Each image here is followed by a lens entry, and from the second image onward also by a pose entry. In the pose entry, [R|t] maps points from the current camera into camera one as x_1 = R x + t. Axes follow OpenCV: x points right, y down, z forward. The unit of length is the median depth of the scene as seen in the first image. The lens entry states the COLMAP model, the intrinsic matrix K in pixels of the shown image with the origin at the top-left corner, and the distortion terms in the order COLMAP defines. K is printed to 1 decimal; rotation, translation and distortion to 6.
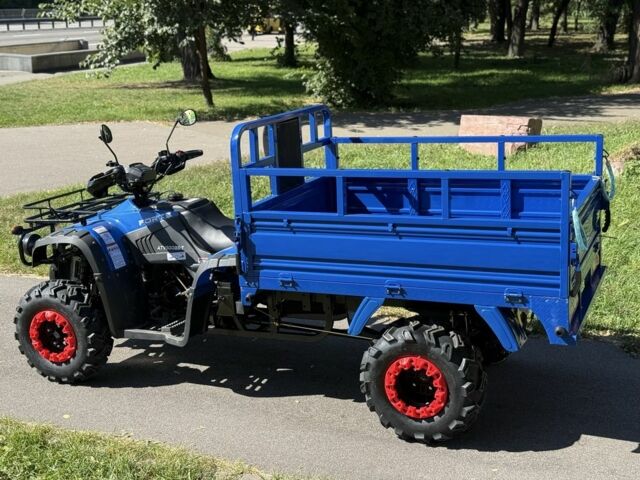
lens RADIAL K [[908.3, 0, 320.0], [0, 908.3, 240.0], [0, 0, 1]] dist [0.003521, -0.059365]
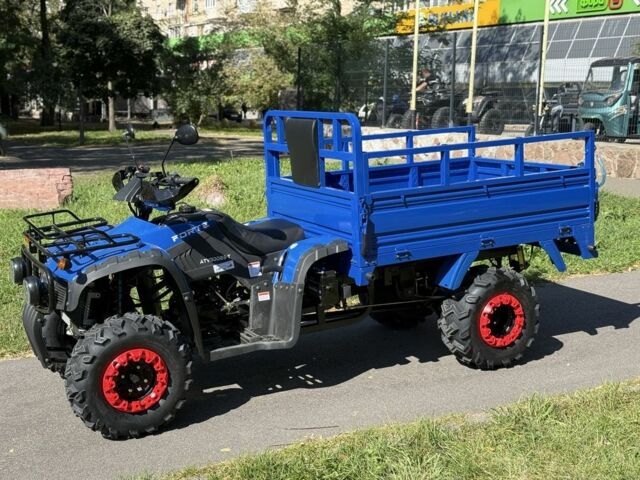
lens RADIAL K [[908.3, 0, 320.0], [0, 908.3, 240.0], [0, 0, 1]] dist [0.003521, -0.059365]
pose [[0.643322, -0.115034, 0.756904, -0.805300], [0.189147, 0.981881, -0.011538, 0.020634], [-0.741863, 0.150589, 0.653424, 0.309076]]
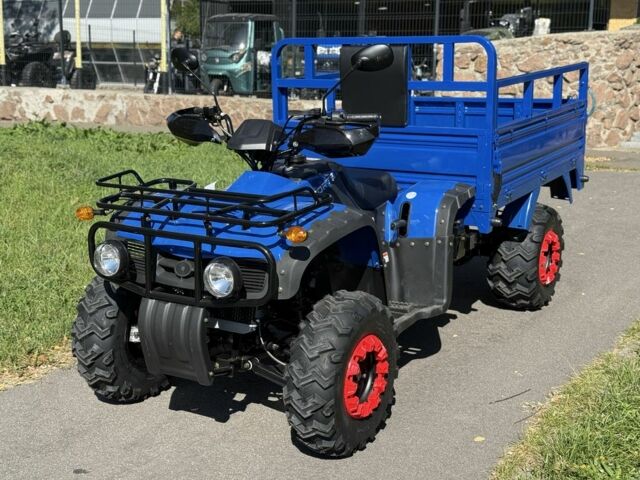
lens RADIAL K [[908.3, 0, 320.0], [0, 908.3, 240.0], [0, 0, 1]] dist [0.003521, -0.059365]
pose [[0.079573, -0.179400, 0.980553, -0.915554], [0.232745, 0.959827, 0.156720, -0.090460], [-0.969277, 0.215748, 0.118130, 0.894250]]
